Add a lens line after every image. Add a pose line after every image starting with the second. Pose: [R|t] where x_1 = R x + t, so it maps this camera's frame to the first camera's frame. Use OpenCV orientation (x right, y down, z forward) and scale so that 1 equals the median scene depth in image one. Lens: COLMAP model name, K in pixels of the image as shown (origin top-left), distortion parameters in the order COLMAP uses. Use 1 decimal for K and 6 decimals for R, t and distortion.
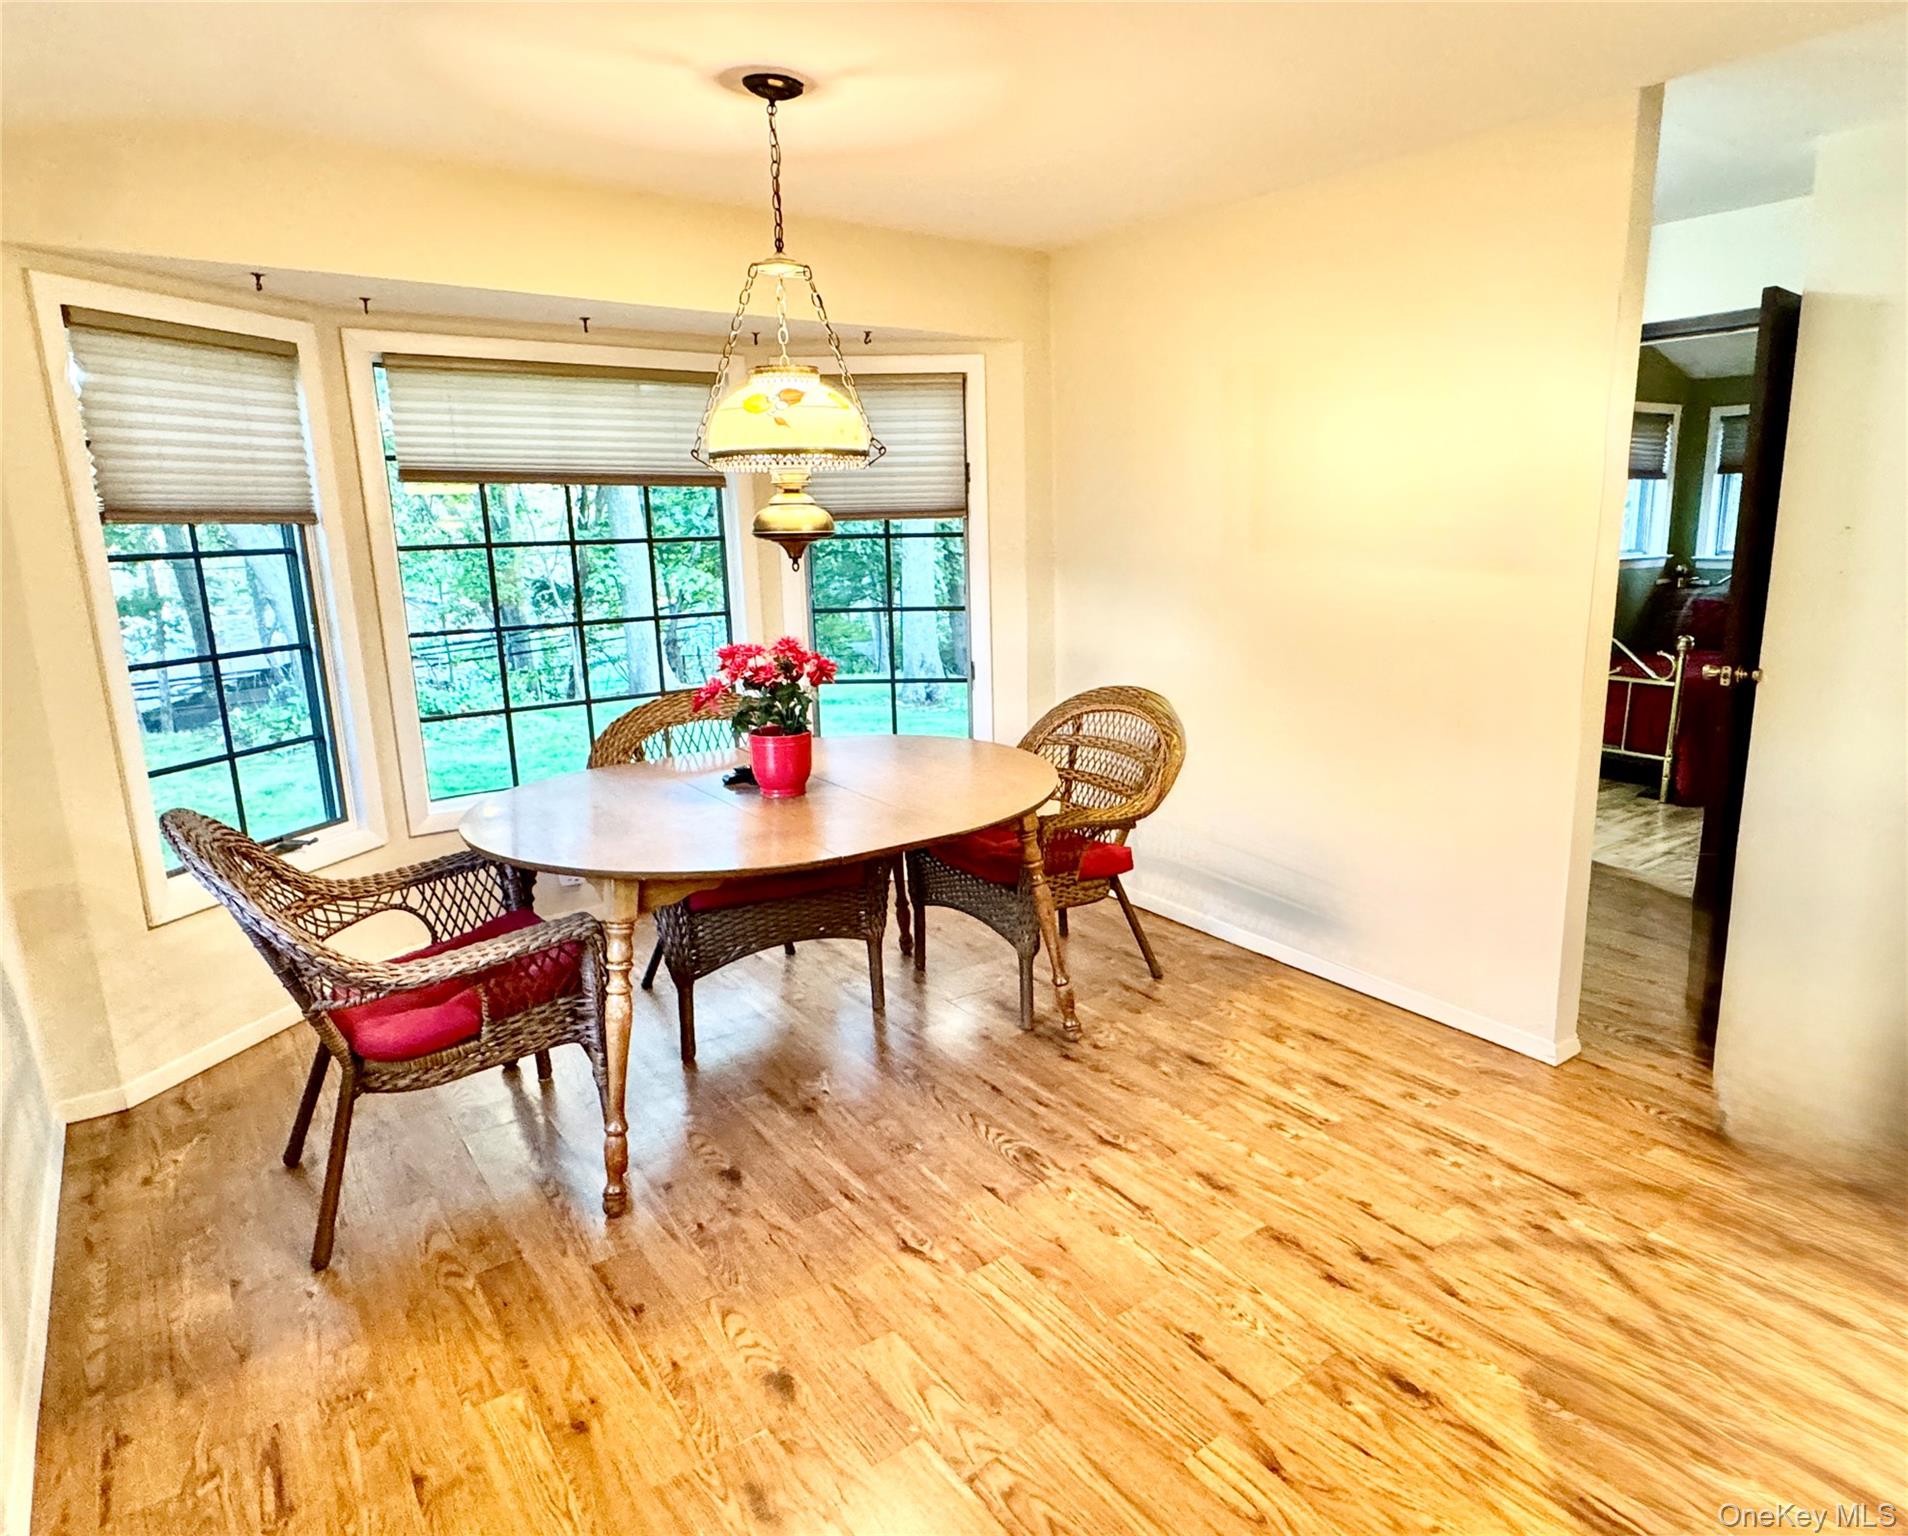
lens RADIAL K [[1139.5, 0, 1003.8], [0, 1139.5, 774.3], [0, 0, 1]] dist [-0.006803, 0.004534]
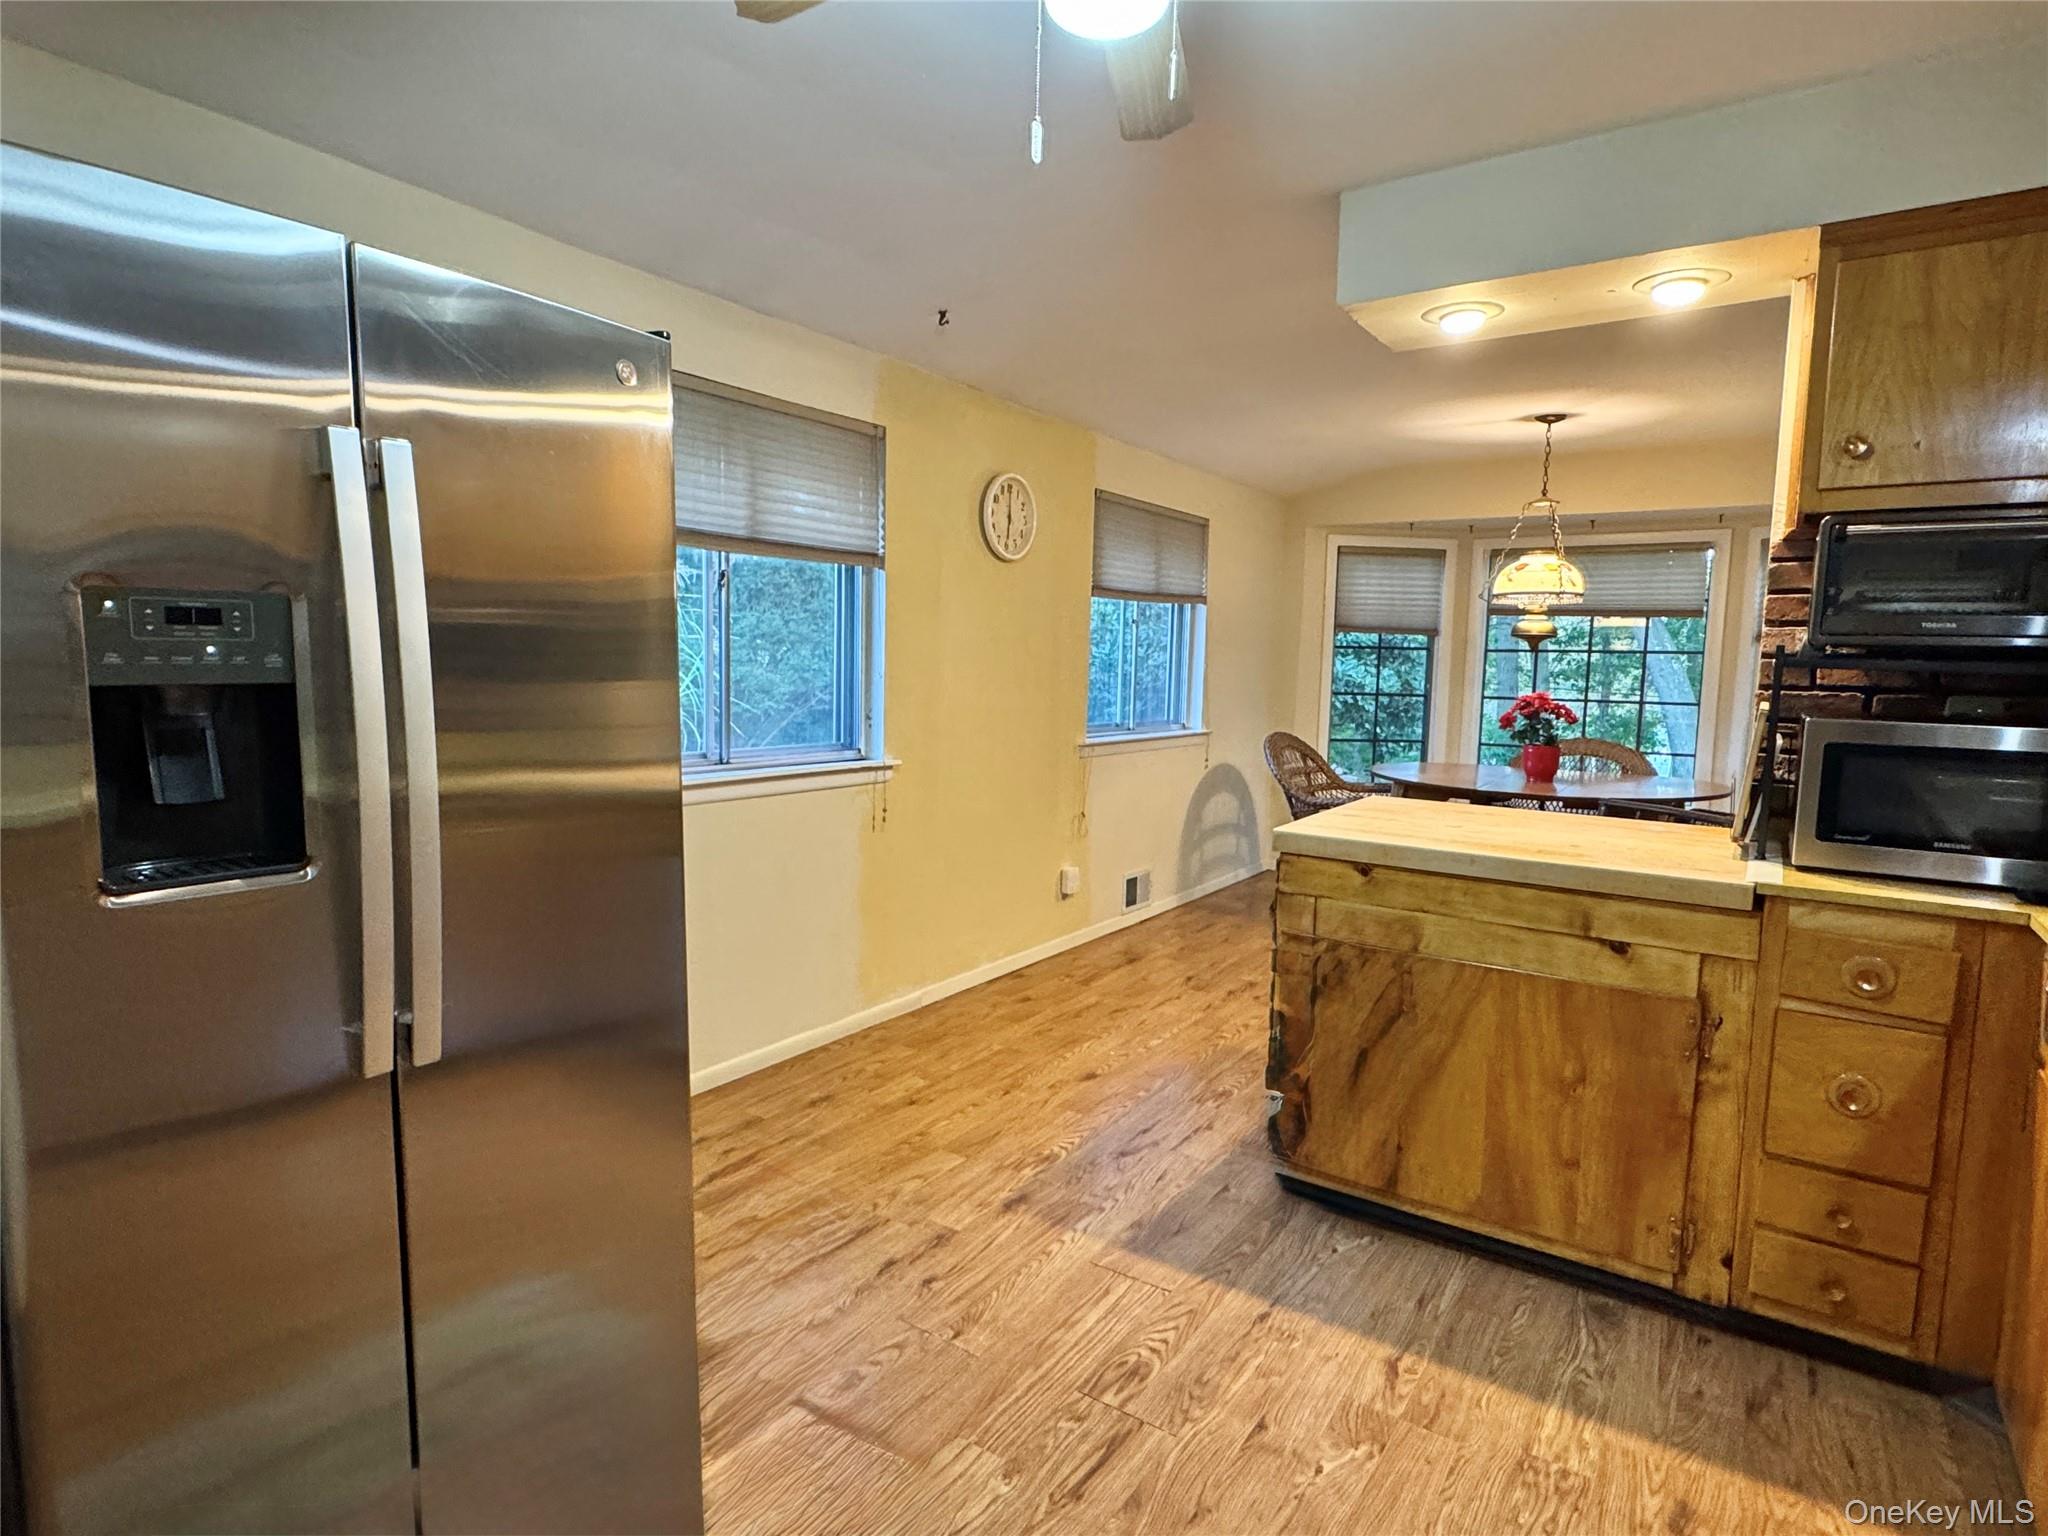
lens RADIAL K [[1099.6, 0, 1014.1], [0, 1099.6, 767.5], [0, 0, 1]] dist [0.000729, -0.000978]
pose [[0.318049, 0.115376, -0.941028, 1.115755], [-0.239447, 0.970165, 0.038020, 0.122837], [0.917339, 0.213234, 0.336186, -0.321853]]
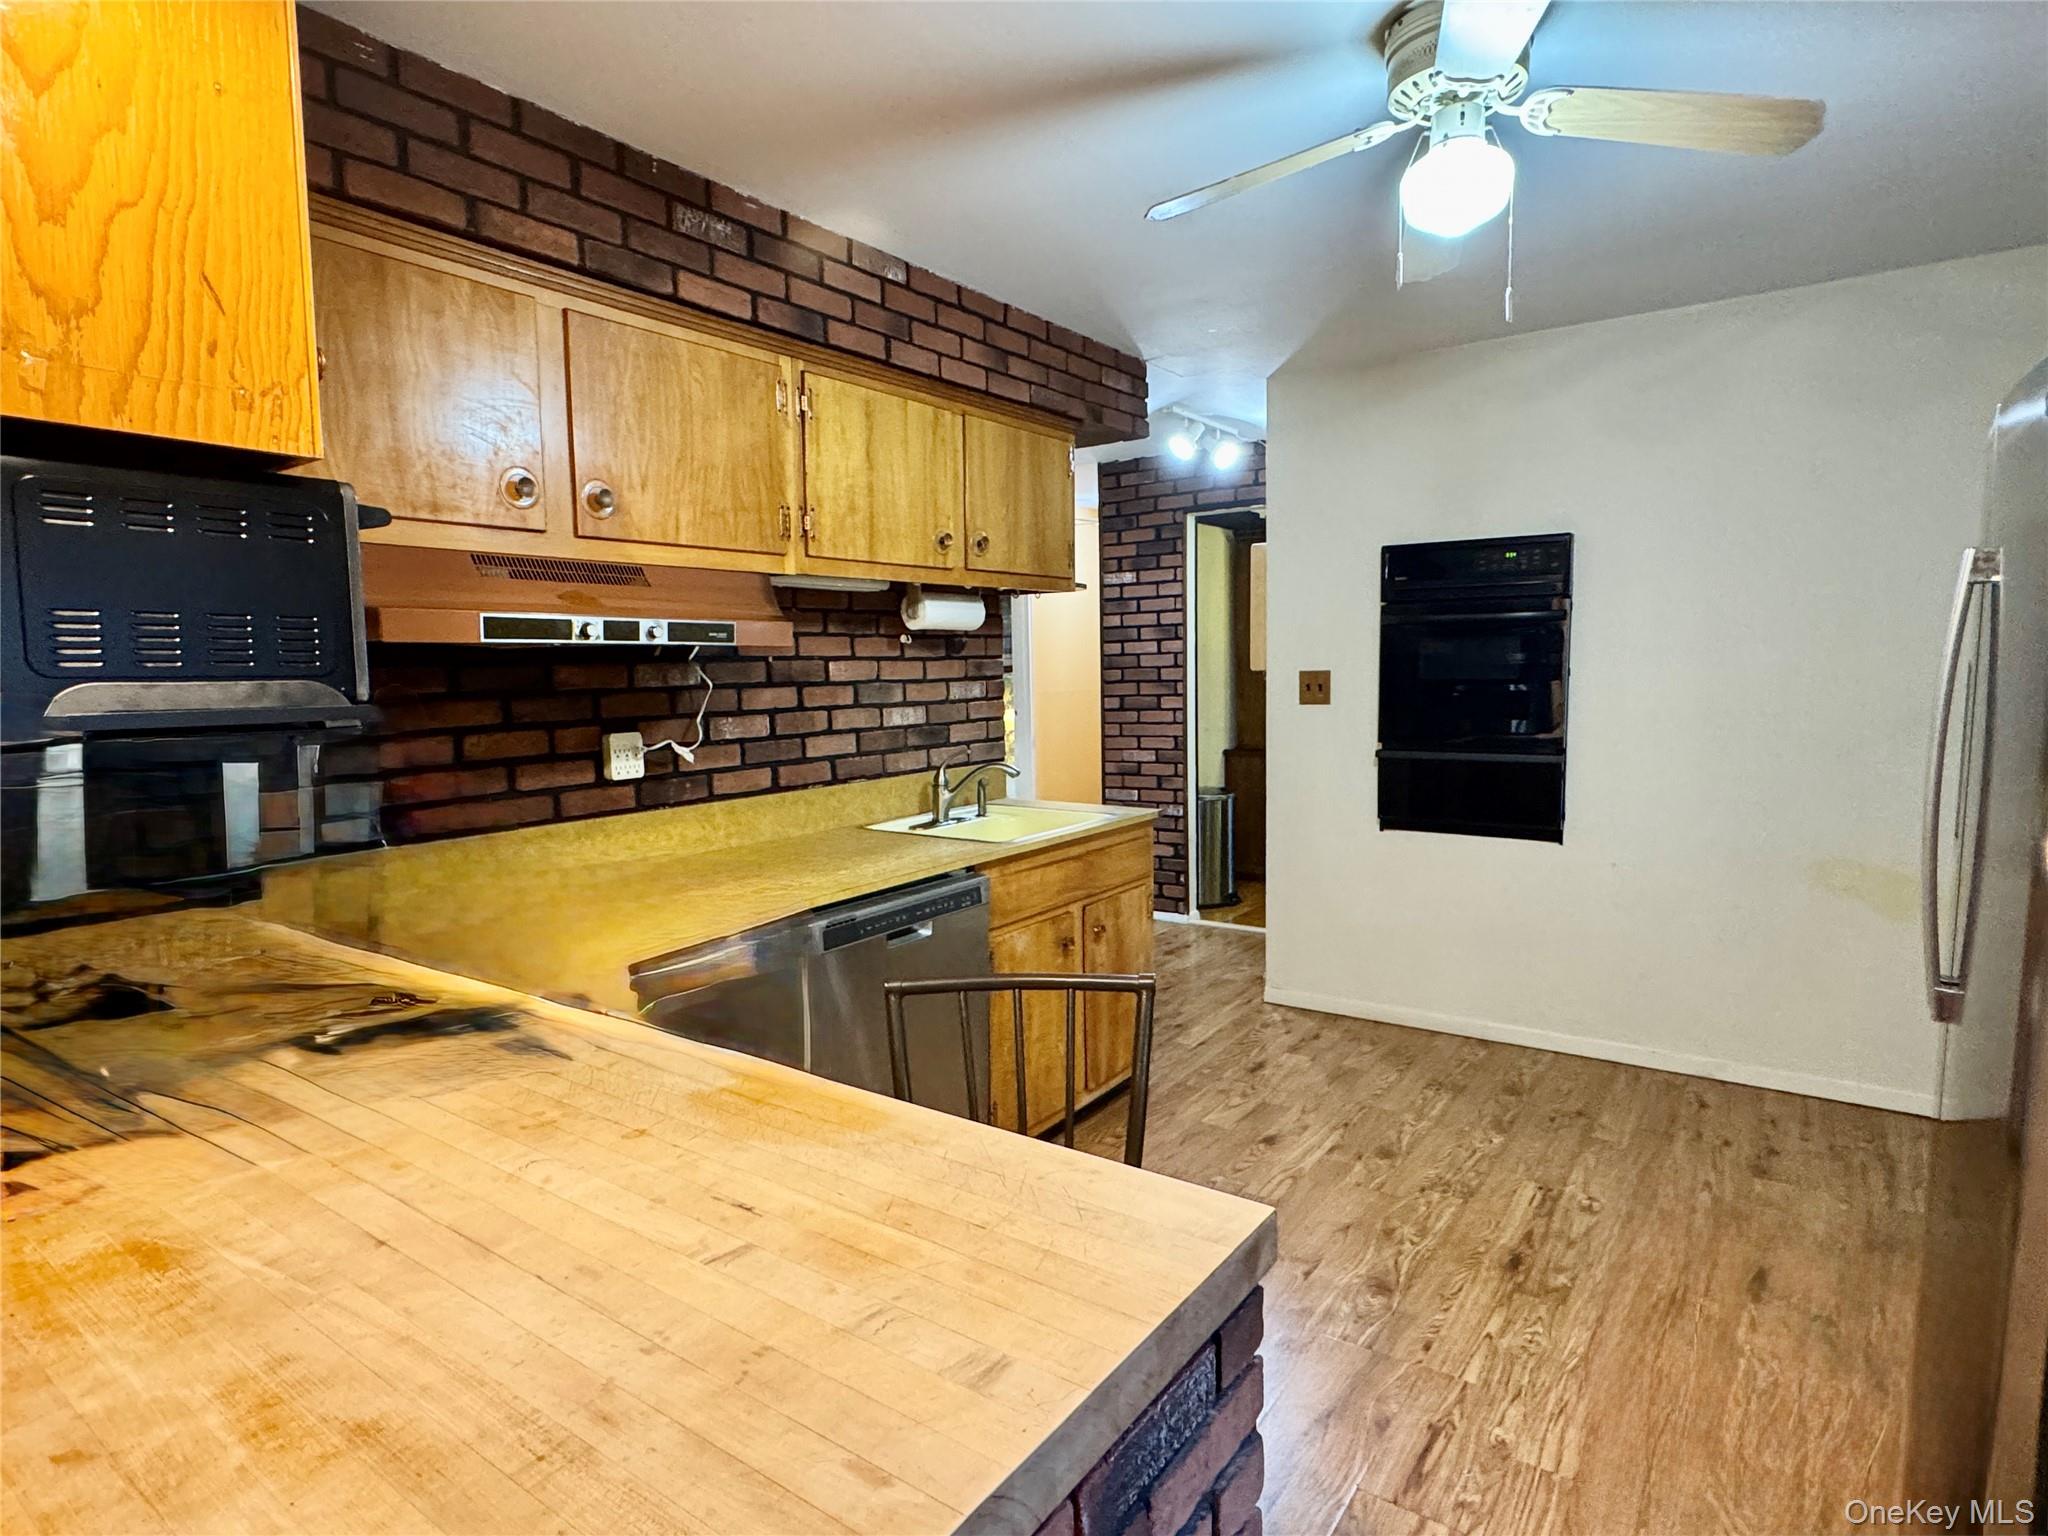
lens RADIAL K [[1099.6, 0, 1020.8], [0, 1099.6, 770.7], [0, 0, 1]] dist [0.000729, -0.000978]
pose [[-0.300250, -0.072178, 0.951126, 0.144707], [0.237003, 0.960218, 0.147685, -0.027035], [-0.923948, 0.269762, -0.271199, 0.259069]]
